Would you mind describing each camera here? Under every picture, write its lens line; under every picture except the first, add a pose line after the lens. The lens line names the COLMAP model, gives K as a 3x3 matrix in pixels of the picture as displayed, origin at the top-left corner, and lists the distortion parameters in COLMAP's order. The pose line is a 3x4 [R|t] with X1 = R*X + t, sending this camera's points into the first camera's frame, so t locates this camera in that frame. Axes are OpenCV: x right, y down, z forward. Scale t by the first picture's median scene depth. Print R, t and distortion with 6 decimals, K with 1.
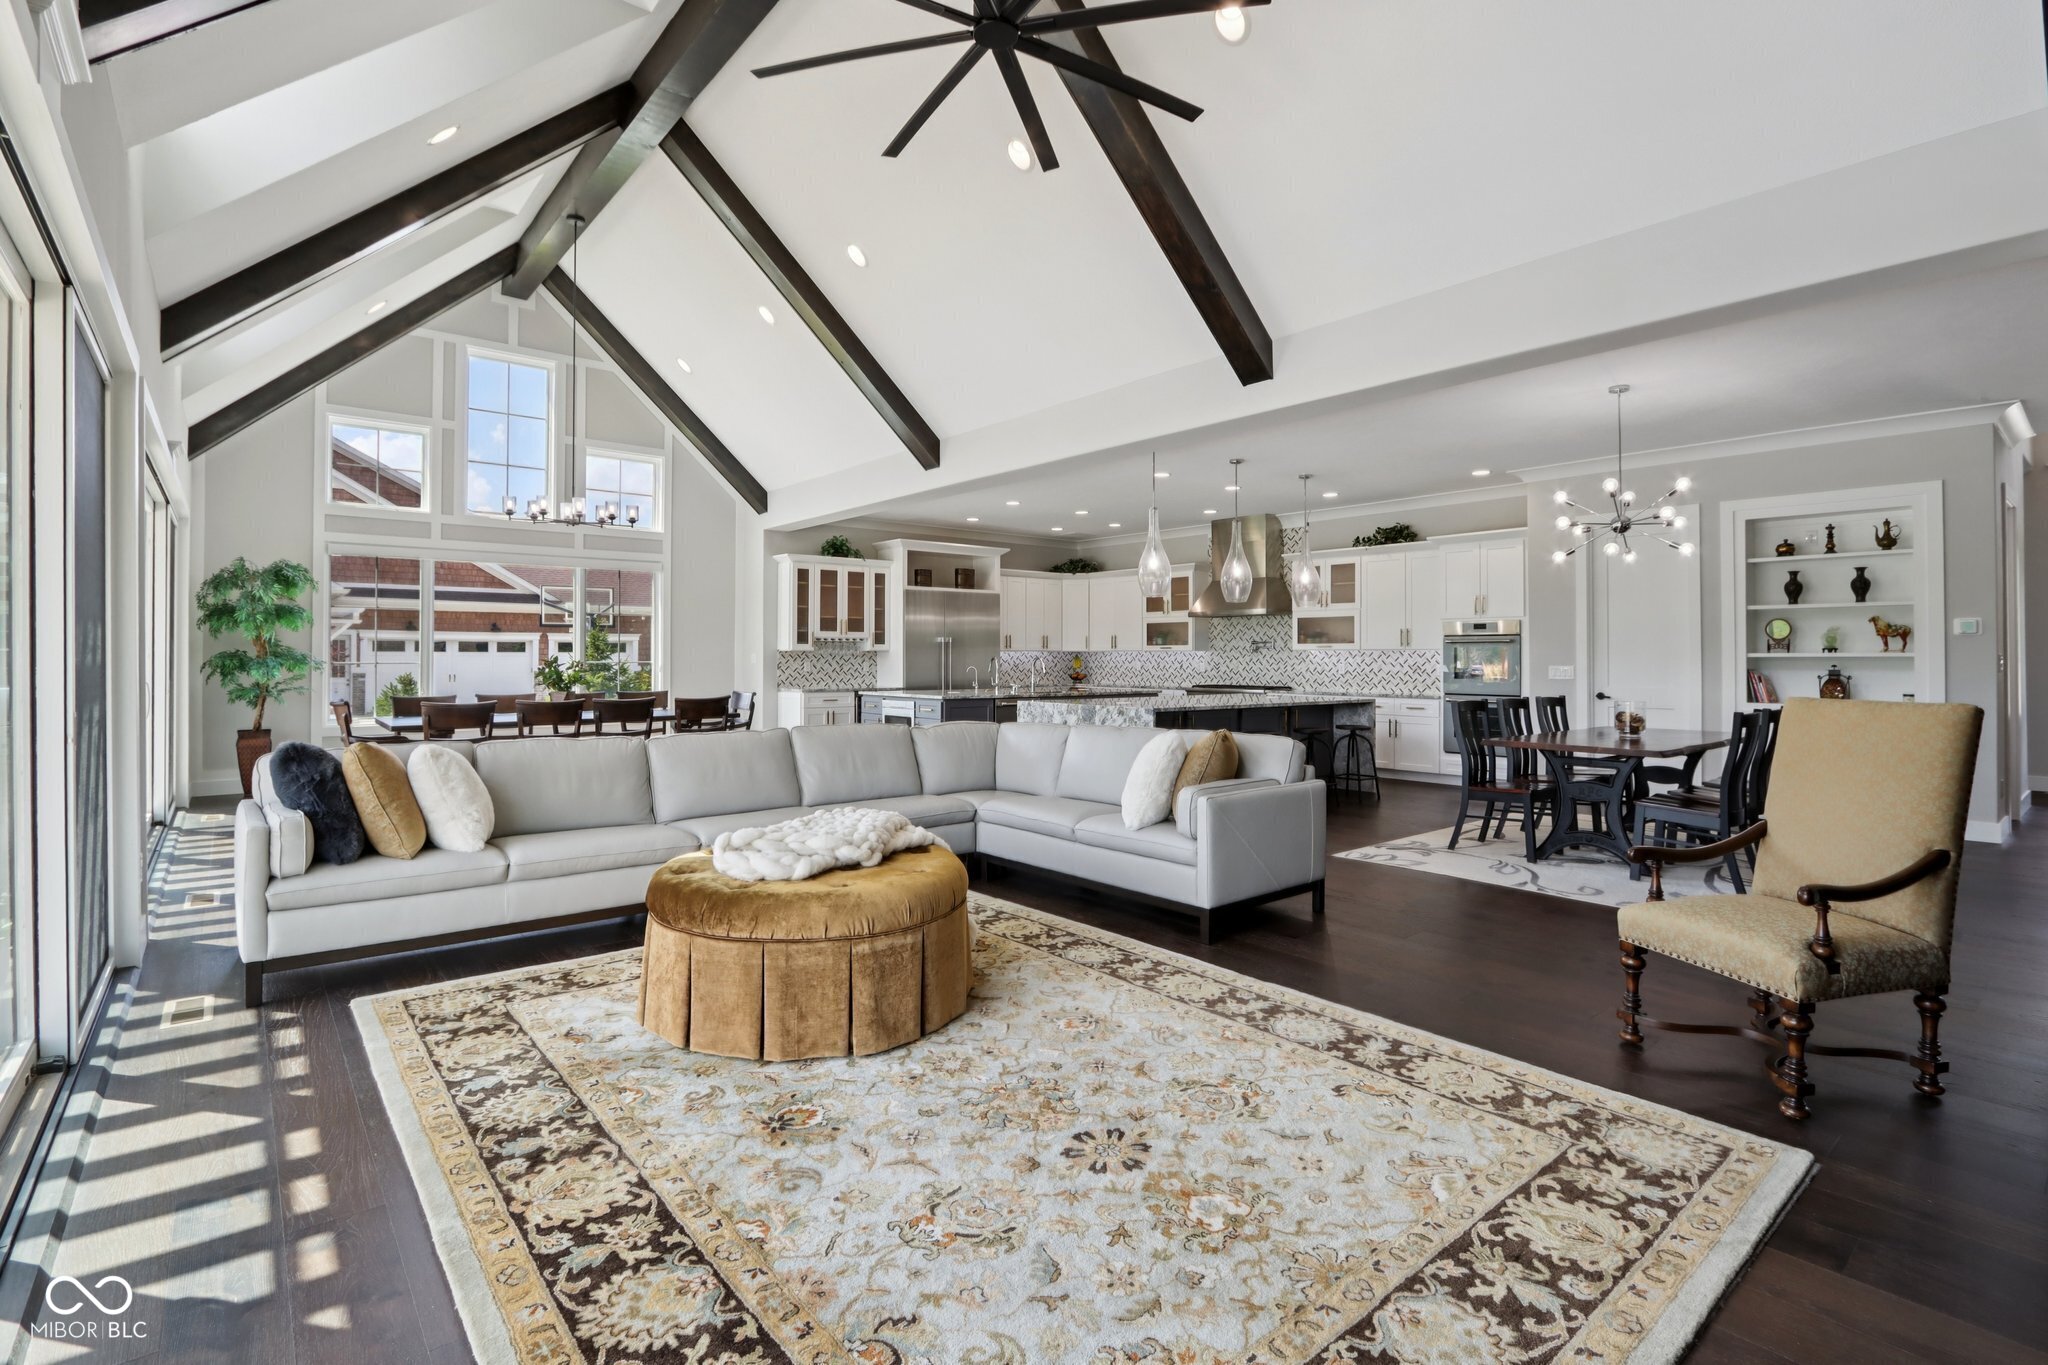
lens RADIAL K [[958.8, 0, 1029.5], [0, 958.8, 650.2], [0, 0, 1]] dist [-0.020804, 0.001486]
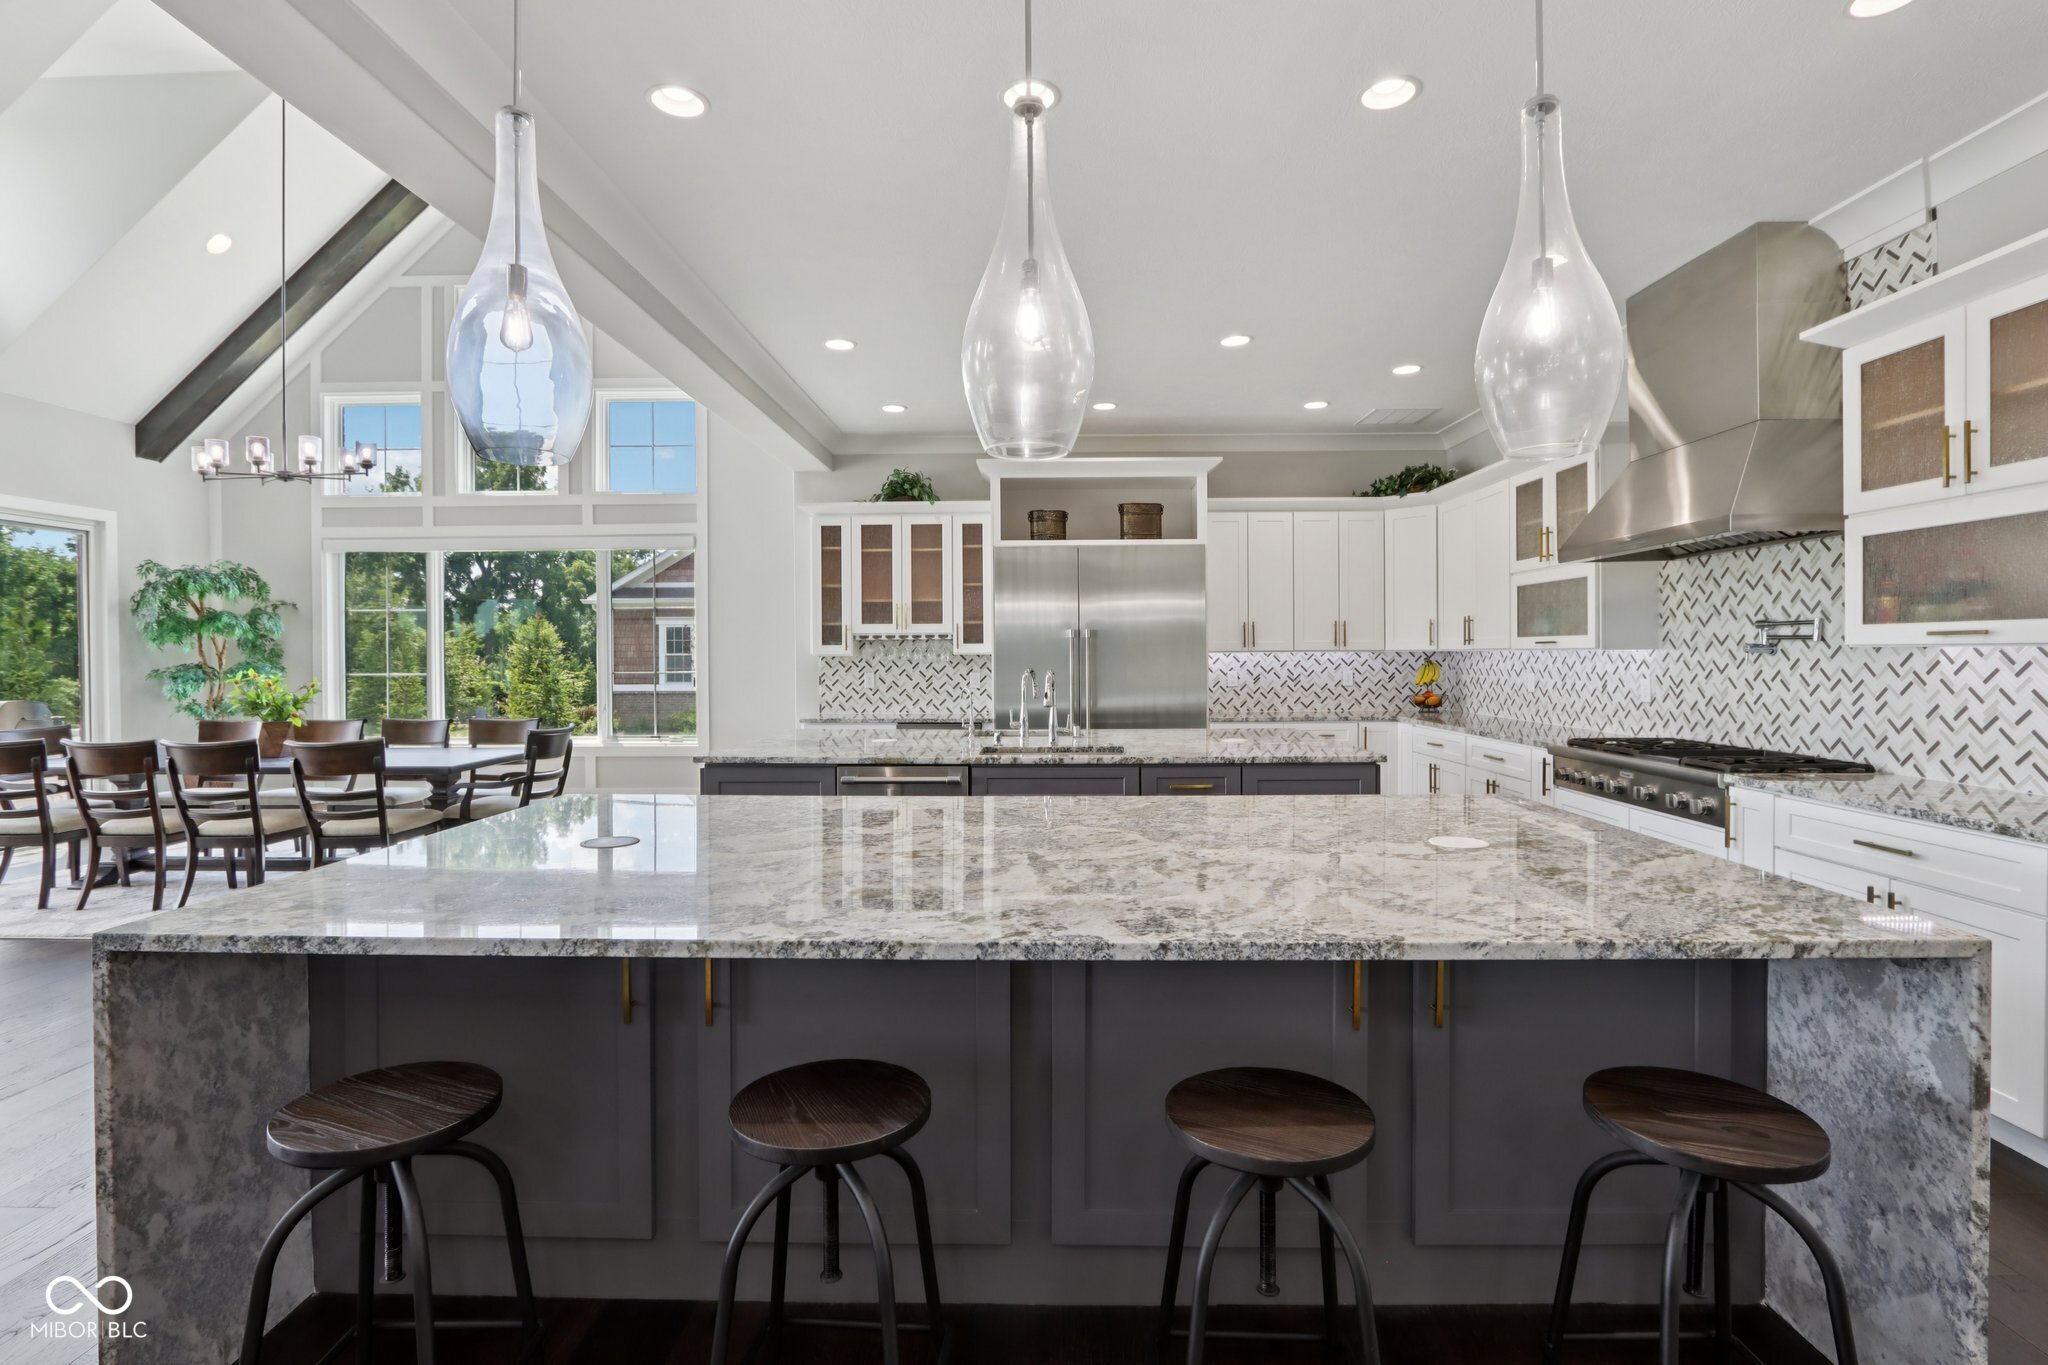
lens RADIAL K [[958.8, 0, 1026.8], [0, 958.8, 663.1], [0, 0, 1]] dist [-0.020804, 0.001486]
pose [[0.757809, -0.000242, -0.652476, 0.289801], [0.011473, 0.999850, 0.012955, -0.001634], [0.652375, -0.017304, 0.757699, 0.650237]]
